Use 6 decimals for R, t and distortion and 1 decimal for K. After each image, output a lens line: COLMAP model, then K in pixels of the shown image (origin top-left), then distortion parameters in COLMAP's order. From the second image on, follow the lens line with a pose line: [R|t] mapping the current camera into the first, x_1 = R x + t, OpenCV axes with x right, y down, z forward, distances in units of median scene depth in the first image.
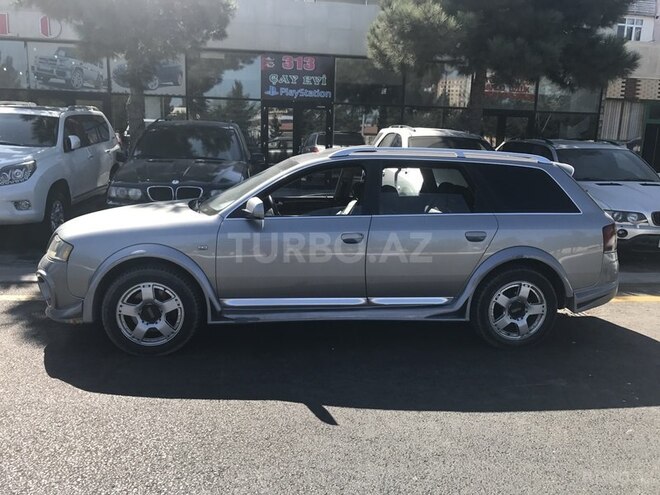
lens RADIAL K [[549.0, 0, 330.9], [0, 549.0, 245.9], [0, 0, 1]] dist [0.031626, -0.045074]
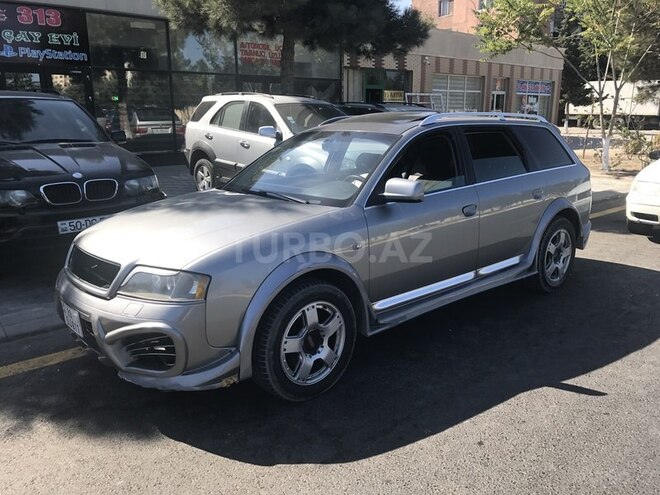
lens RADIAL K [[549.0, 0, 330.9], [0, 549.0, 245.9], [0, 0, 1]] dist [0.031626, -0.045074]
pose [[0.825557, -0.167797, 0.538795, -0.640637], [0.137777, 0.985809, 0.095905, -0.073341], [-0.547241, -0.004942, 0.836960, 0.316005]]
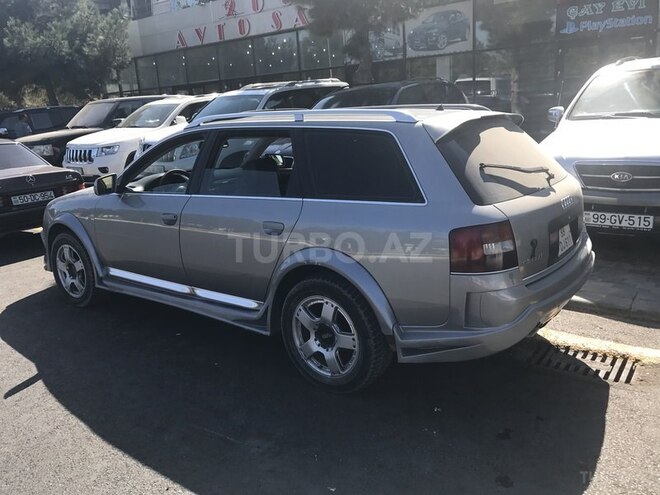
lens RADIAL K [[549.0, 0, 330.9], [0, 549.0, 245.9], [0, 0, 1]] dist [0.031626, -0.045074]
pose [[0.704628, 0.102981, -0.702065, 0.828562], [-0.048885, 0.994107, 0.096755, -0.067911], [0.707891, -0.033856, 0.705510, 0.509315]]
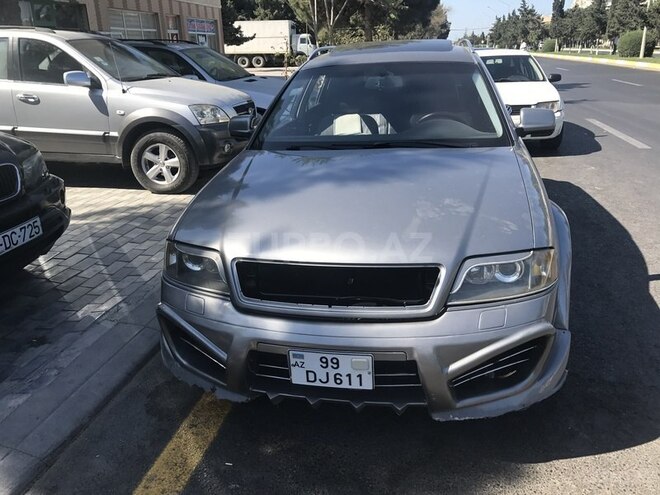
lens RADIAL K [[549.0, 0, 330.9], [0, 549.0, 245.9], [0, 0, 1]] dist [0.031626, -0.045074]
pose [[0.314993, -0.361341, 0.877617, -0.898070], [0.222249, 0.927062, 0.301930, -0.185445], [-0.922705, 0.099944, 0.372326, 0.893532]]
